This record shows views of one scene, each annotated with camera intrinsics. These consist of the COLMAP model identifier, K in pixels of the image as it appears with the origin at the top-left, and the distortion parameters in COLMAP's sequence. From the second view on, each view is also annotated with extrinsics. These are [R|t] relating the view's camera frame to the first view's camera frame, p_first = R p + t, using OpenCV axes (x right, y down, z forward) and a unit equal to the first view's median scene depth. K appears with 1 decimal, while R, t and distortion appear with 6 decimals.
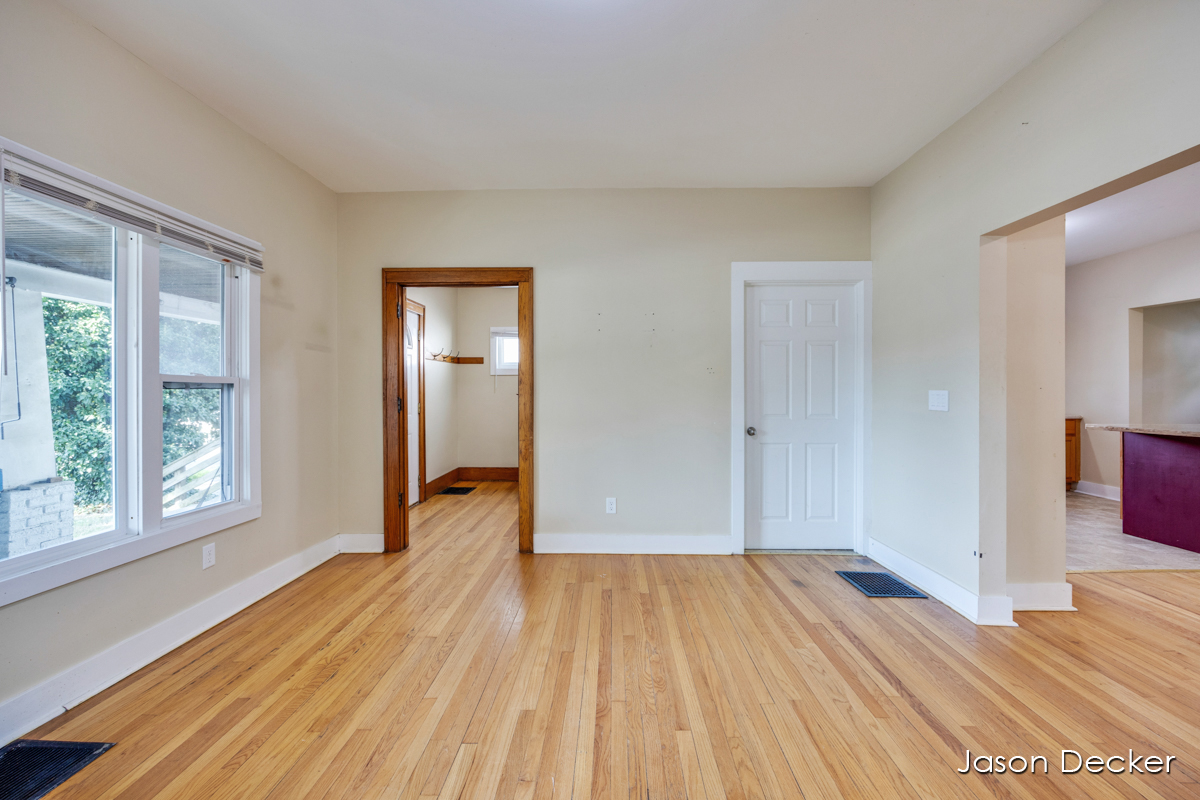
lens RADIAL K [[477.9, 0, 607.5], [0, 477.9, 392.3], [0, 0, 1]] dist [-0.000301, -0.000107]
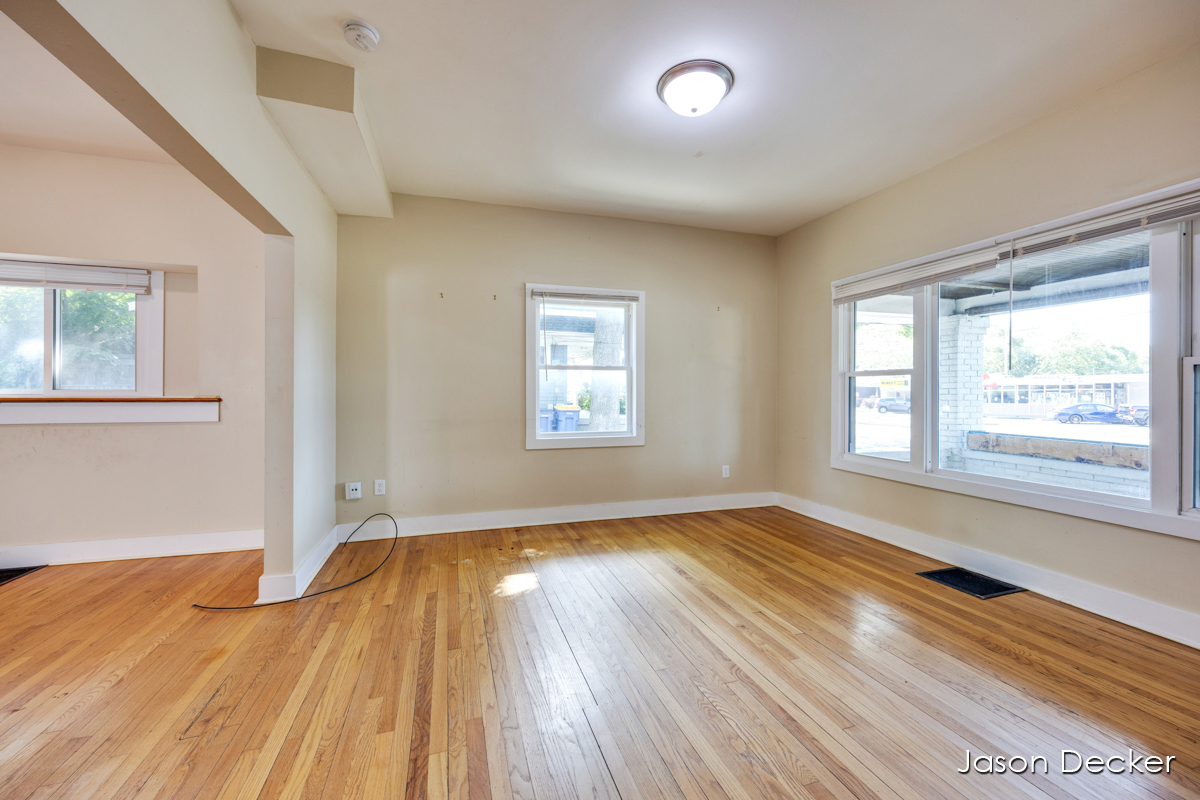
lens RADIAL K [[492.5, 0, 609.3], [0, 492.5, 394.4], [0, 0, 1]] dist [0.000554, 0.000153]
pose [[-0.943350, 0.003339, -0.331783, 0.384748], [0.002422, 0.999992, 0.003178, 0.024352], [0.331791, 0.002195, -0.943350, 1.195006]]
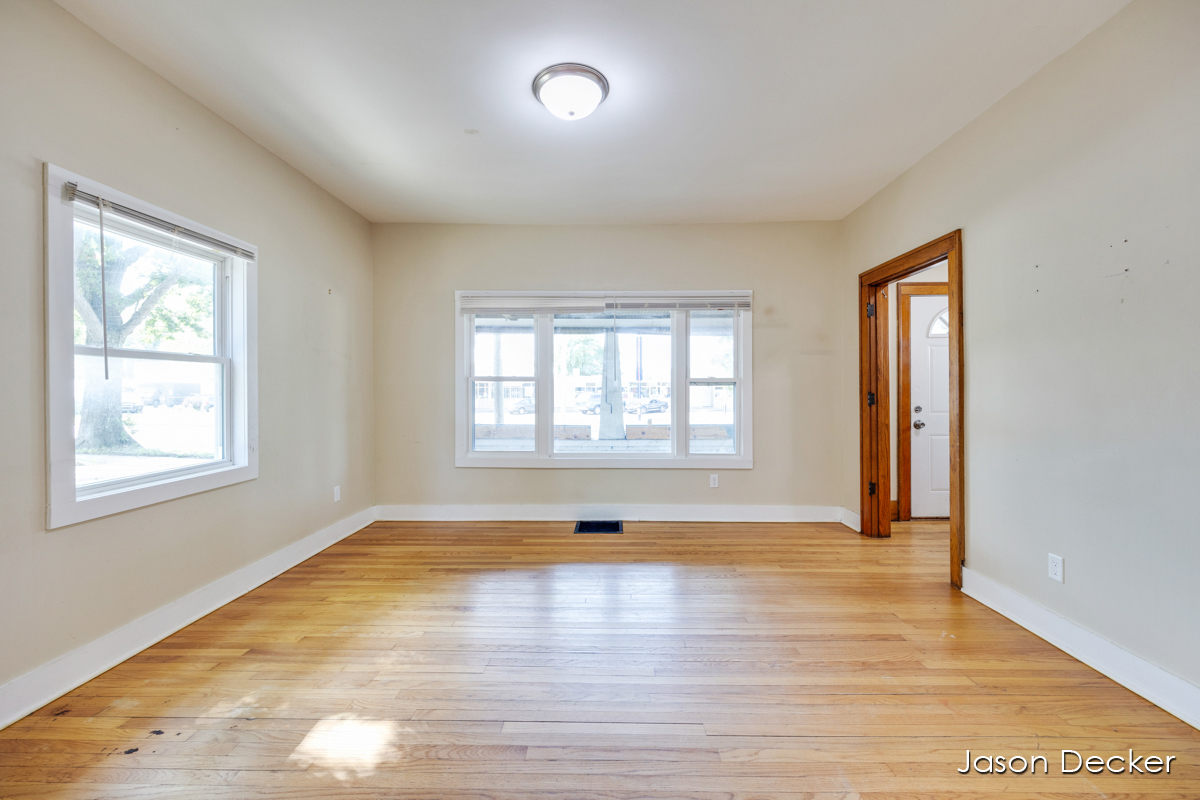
lens RADIAL K [[477.9, 0, 607.5], [0, 477.9, 392.3], [0, 0, 1]] dist [-0.000301, -0.000107]
pose [[0.008803, 0.008626, -0.999924, 0.769374], [0.000729, 0.999962, 0.008632, 0.002066], [0.999961, -0.000805, 0.008796, 0.503076]]
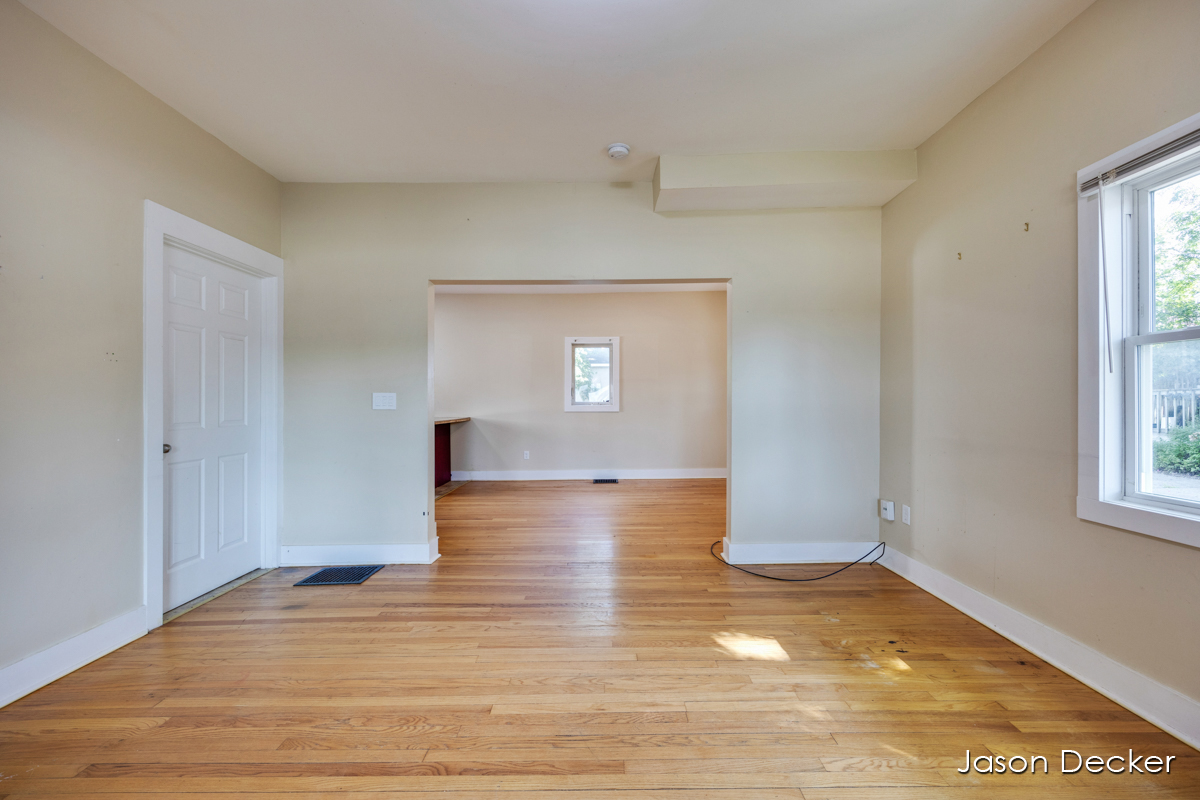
lens RADIAL K [[484.4, 0, 600.0], [0, 484.4, 400.0], [0, 0, 1]] dist [-0.001144, -0.000499]
pose [[-0.009797, 0.004529, 0.999942, -0.519722], [0.007716, 0.999960, -0.004453, 0.023039], [-0.999922, 0.007672, -0.009832, 0.443242]]
